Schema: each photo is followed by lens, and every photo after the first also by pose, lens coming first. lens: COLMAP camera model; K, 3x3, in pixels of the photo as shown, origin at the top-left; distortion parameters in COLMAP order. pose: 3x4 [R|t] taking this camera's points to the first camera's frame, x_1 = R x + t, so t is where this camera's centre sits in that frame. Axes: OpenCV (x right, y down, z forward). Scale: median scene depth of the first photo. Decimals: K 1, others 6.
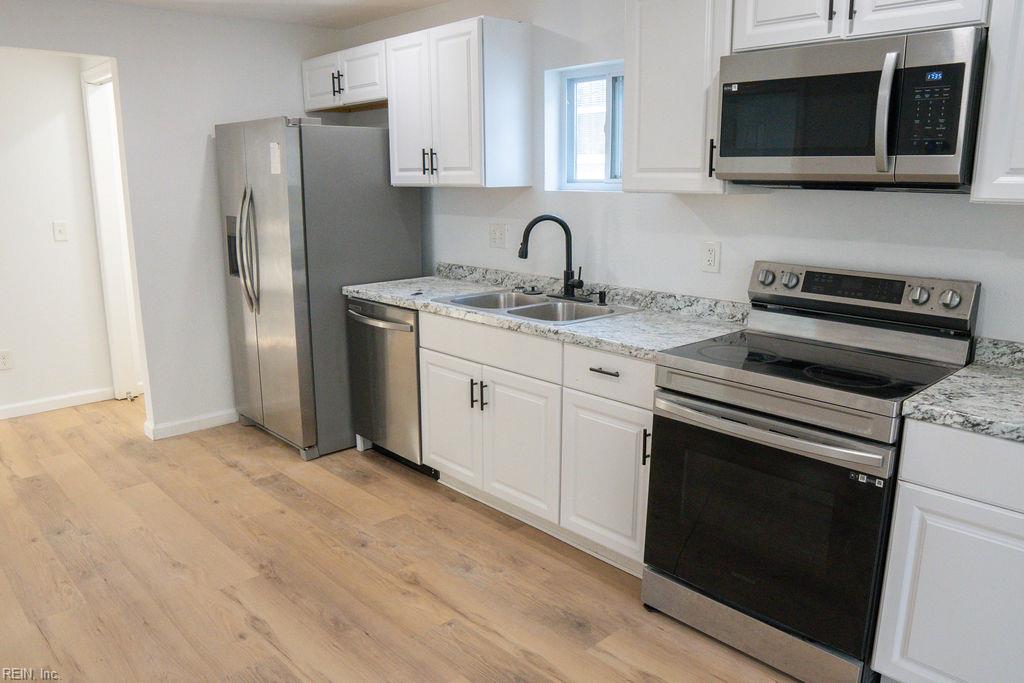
lens RADIAL K [[742.8, 0, 513.1], [0, 742.8, 339.8], [0, 0, 1]] dist [-0.106697, 0.073429]
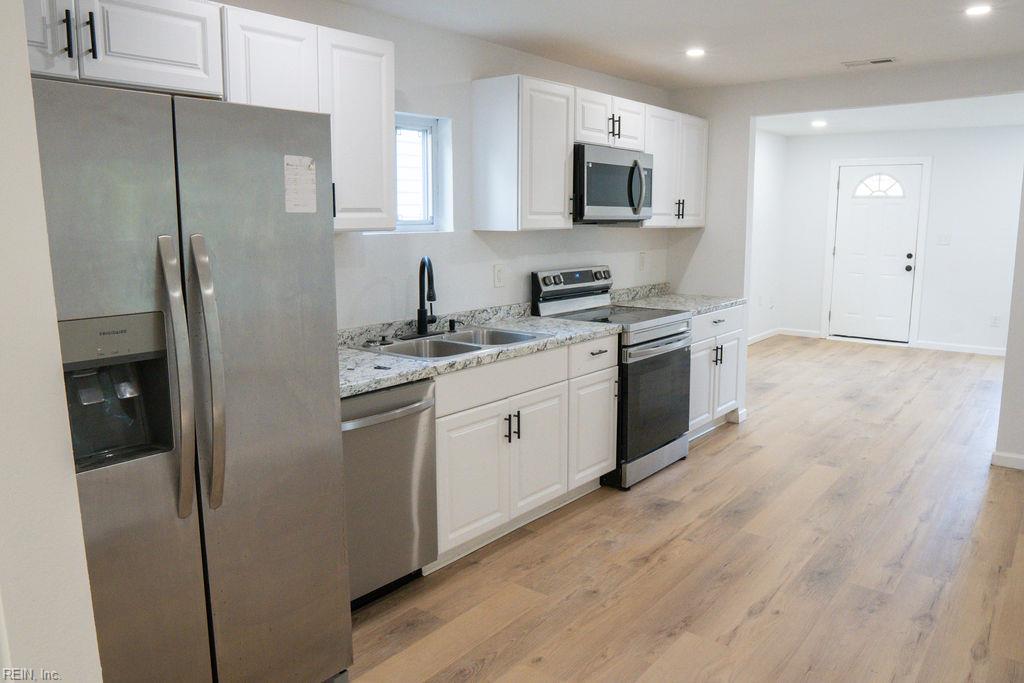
lens RADIAL K [[748.2, 0, 511.2], [0, 748.2, 339.2], [0, 0, 1]] dist [-0.107239, 0.070546]
pose [[-0.138991, -0.158384, 0.977546, -1.048358], [0.215043, 0.958745, 0.185913, -0.238461], [-0.966663, 0.236055, -0.099198, 1.076118]]
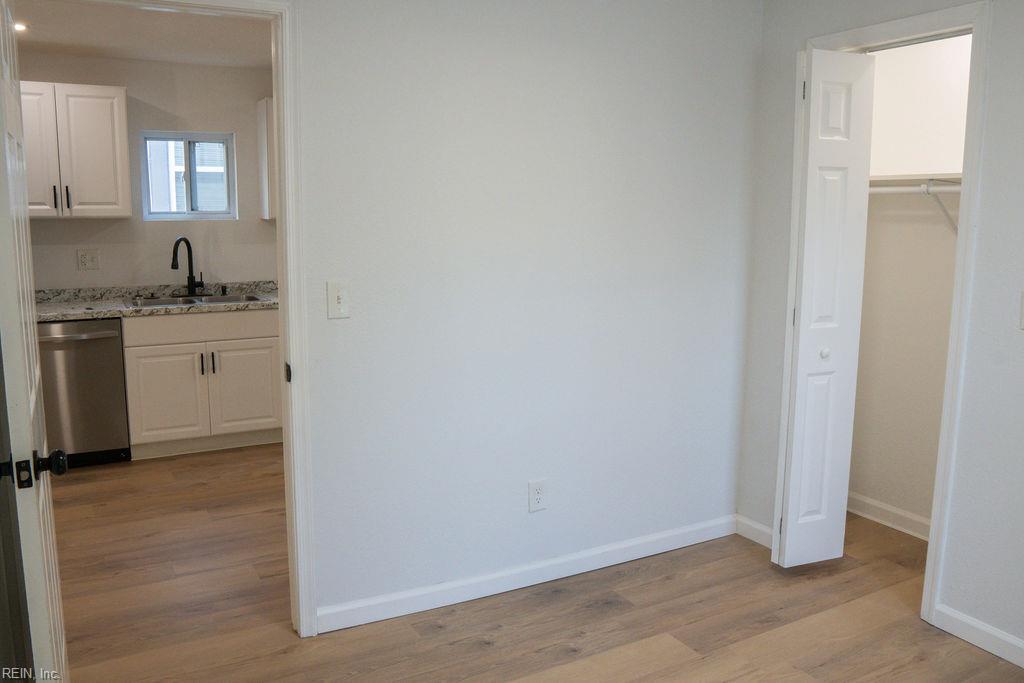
lens RADIAL K [[813.2, 0, 512.0], [0, 813.2, 341.5], [0, 0, 1]] dist [-0.067858, 0.005203]
pose [[0.242252, -0.154328, 0.957861, -1.360757], [0.198382, 0.974288, 0.106802, -0.015667], [-0.949715, 0.164150, 0.266639, 0.039088]]
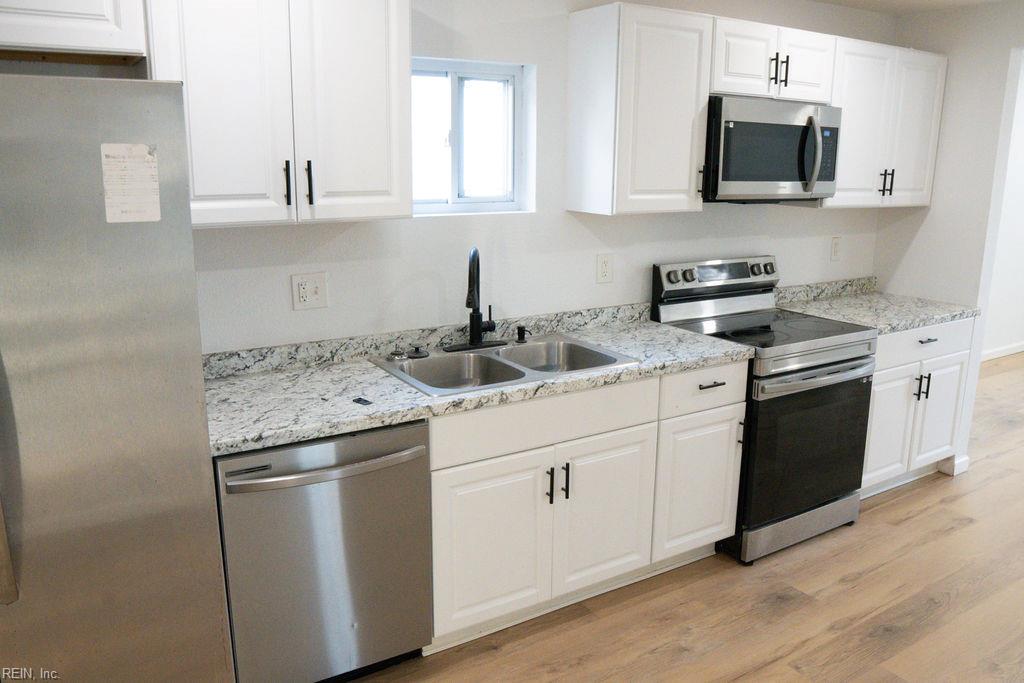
lens RADIAL K [[790.2, 0, 516.5], [0, 790.2, 343.2], [0, 0, 1]] dist [-0.118928, 0.096111]
pose [[0.185303, -0.223721, 0.956876, -0.816159], [0.202640, 0.961511, 0.185562, -0.231072], [-0.961561, 0.159516, 0.223506, 0.832485]]
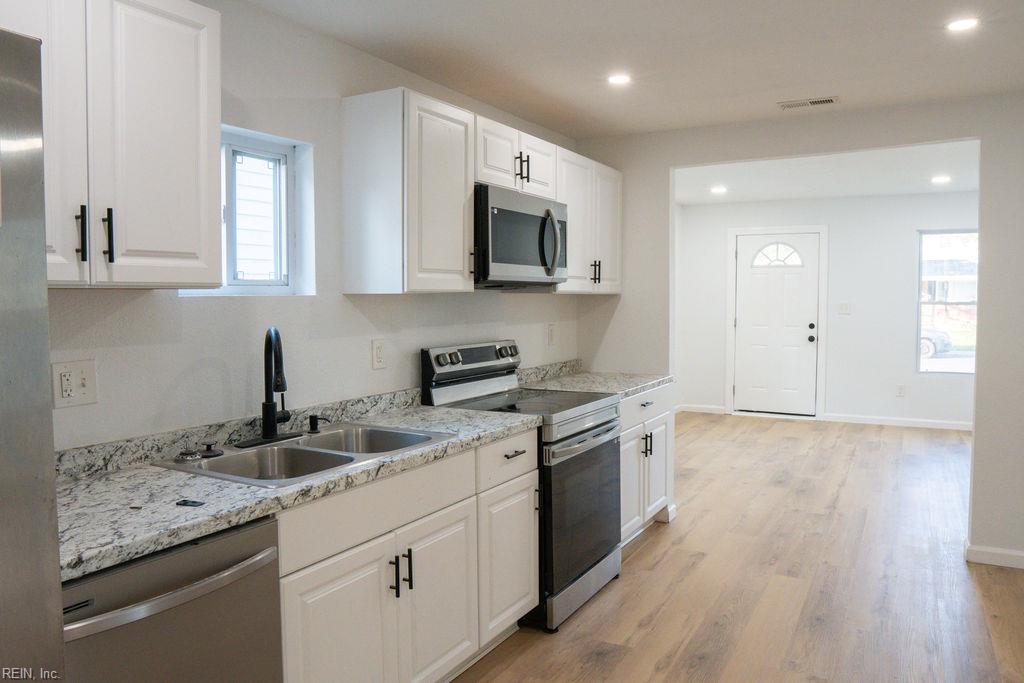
lens RADIAL K [[734.1, 0, 511.8], [0, 734.1, 338.9], [0, 0, 1]] dist [-0.109138, 0.073808]
pose [[-0.295740, -0.051920, 0.953857, -0.728322], [0.210277, 0.970492, 0.118022, -0.203434], [-0.931838, 0.235478, -0.276095, 1.039901]]
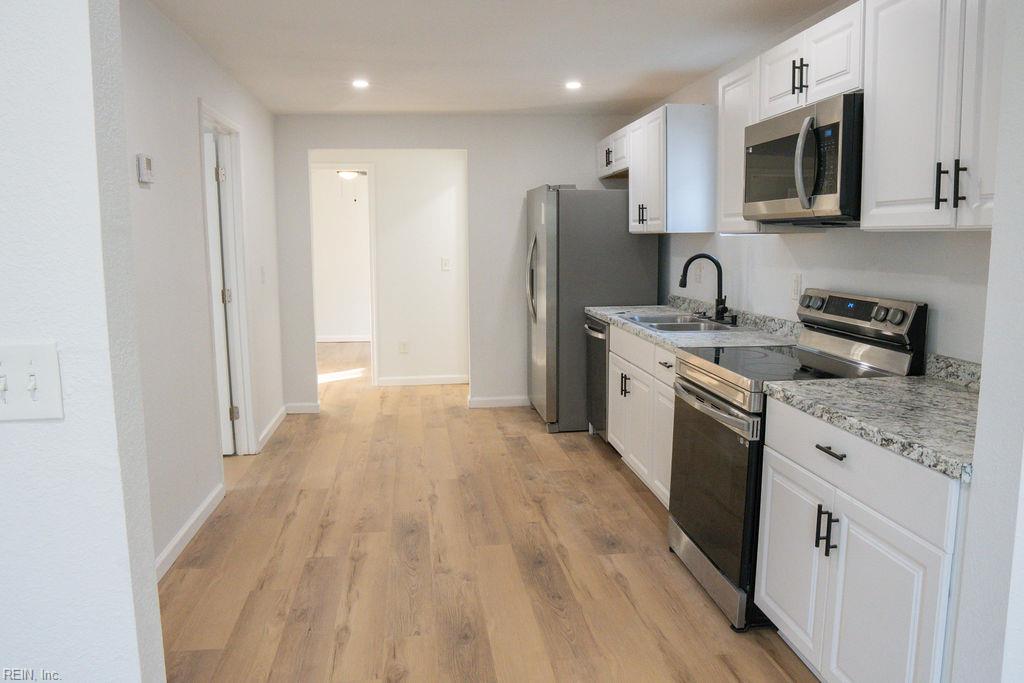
lens RADIAL K [[734.1, 0, 511.8], [0, 734.1, 338.9], [0, 0, 1]] dist [-0.109138, 0.073808]
pose [[0.809255, 0.073330, -0.582862, 0.549039], [-0.119085, 0.992057, -0.040529, 0.068749], [0.575261, 0.102208, 0.811559, -0.192527]]
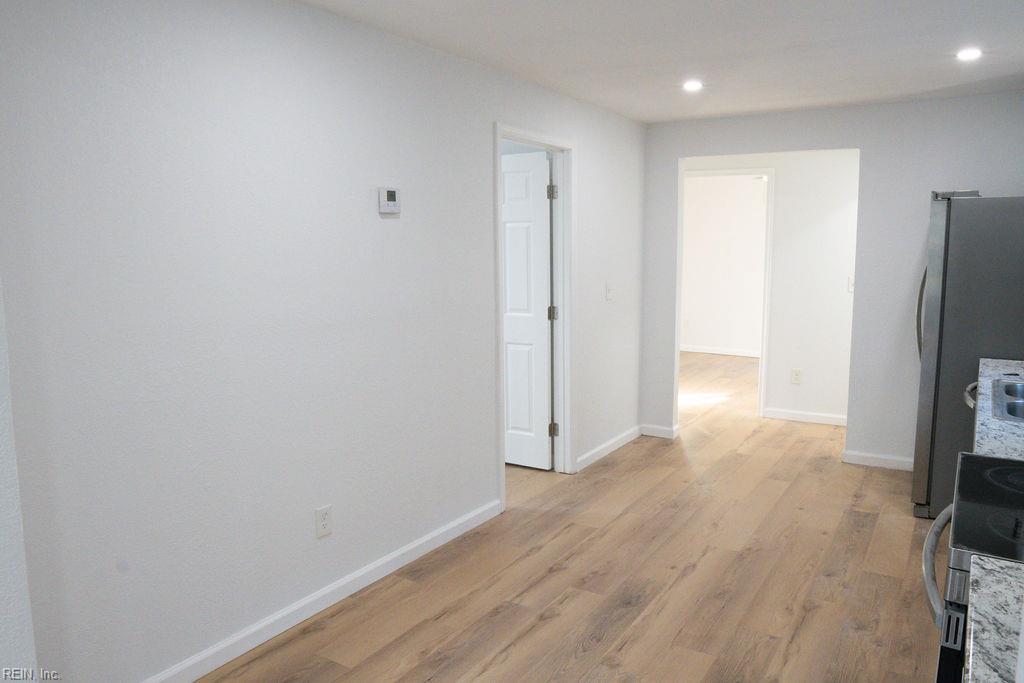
lens RADIAL K [[742.8, 0, 513.1], [0, 742.8, 339.8], [0, 0, 1]] dist [-0.106697, 0.073429]
pose [[0.247541, 0.127833, -0.960407, 0.656665], [-0.200396, 0.976578, 0.078334, -0.056670], [0.947927, 0.173071, 0.267360, 0.183426]]
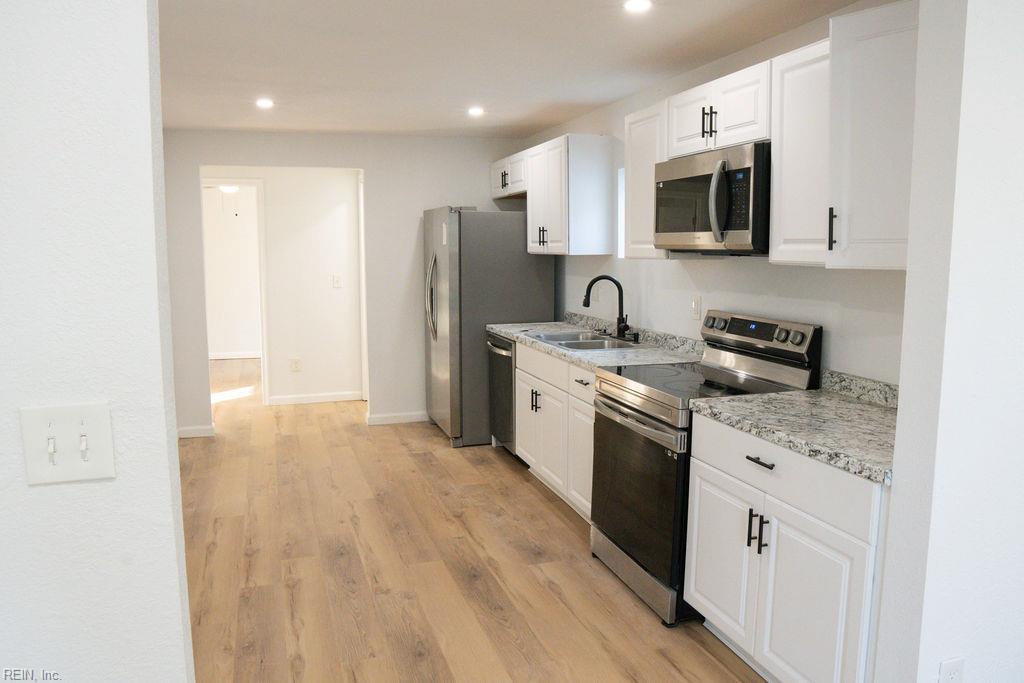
lens RADIAL K [[728.4, 0, 512.0], [0, 728.4, 341.5], [0, 0, 1]] dist [-0.108831, 0.073723]
pose [[0.905684, 0.053702, -0.420539, 0.484984], [-0.090279, 0.993624, -0.067542, 0.059245], [0.414230, 0.099138, 0.904757, -0.272922]]
